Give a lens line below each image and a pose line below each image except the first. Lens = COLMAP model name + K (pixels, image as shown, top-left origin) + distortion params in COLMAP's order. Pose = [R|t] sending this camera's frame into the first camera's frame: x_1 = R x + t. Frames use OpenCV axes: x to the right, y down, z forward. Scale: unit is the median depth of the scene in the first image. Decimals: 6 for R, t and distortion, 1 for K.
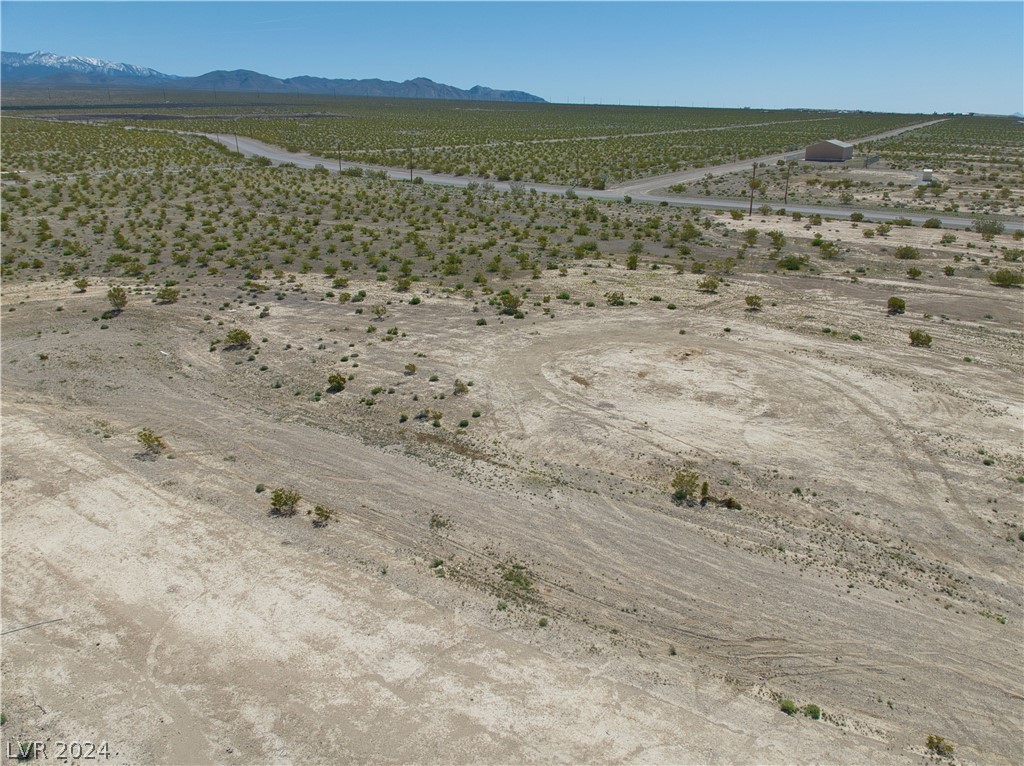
lens RADIAL K [[722.8, 0, 516.1], [0, 722.8, 384.5], [0, 0, 1]] dist [0.014038, -0.046004]
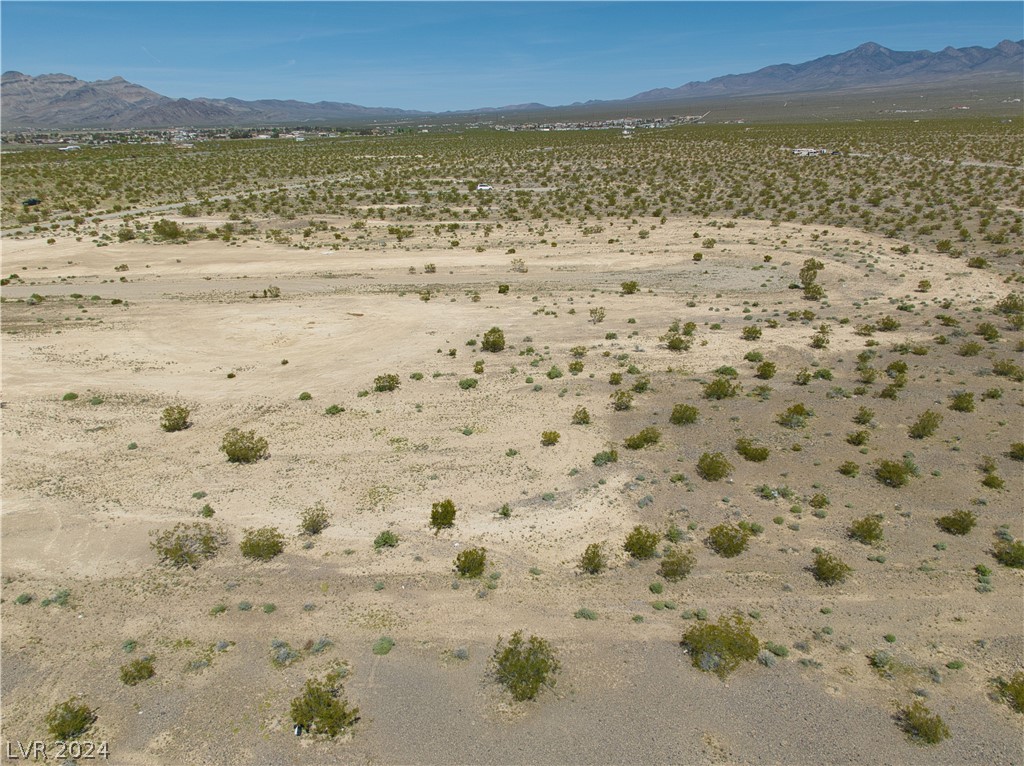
lens RADIAL K [[722.8, 0, 515.7], [0, 722.8, 379.8], [0, 0, 1]] dist [0.014038, -0.046004]
pose [[-0.857541, 0.189095, -0.478400, 0.354303], [-0.159113, 0.786881, 0.596240, -0.539247], [0.489190, 0.587420, -0.644695, 1.469019]]
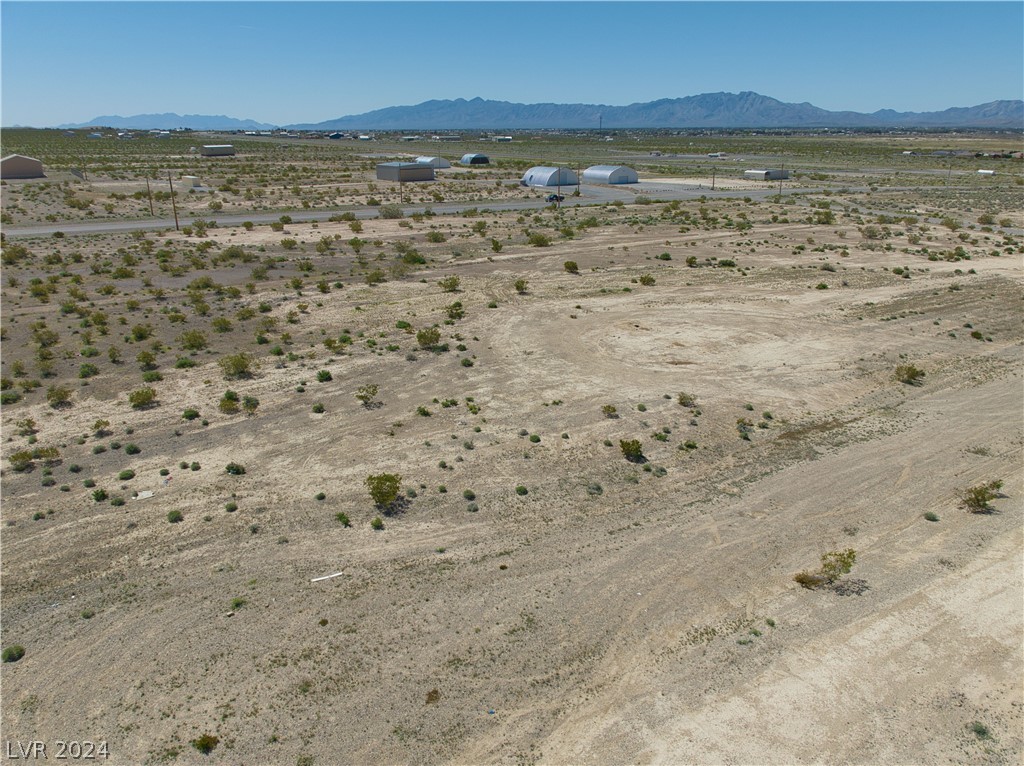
lens RADIAL K [[722.8, 0, 512.1], [0, 722.8, 388.4], [0, 0, 1]] dist [0.014038, -0.046004]
pose [[0.399376, -0.307424, 0.863707, -0.652475], [0.317168, 0.930259, 0.184454, -0.170158], [-0.860176, 0.200273, 0.469028, 0.505324]]
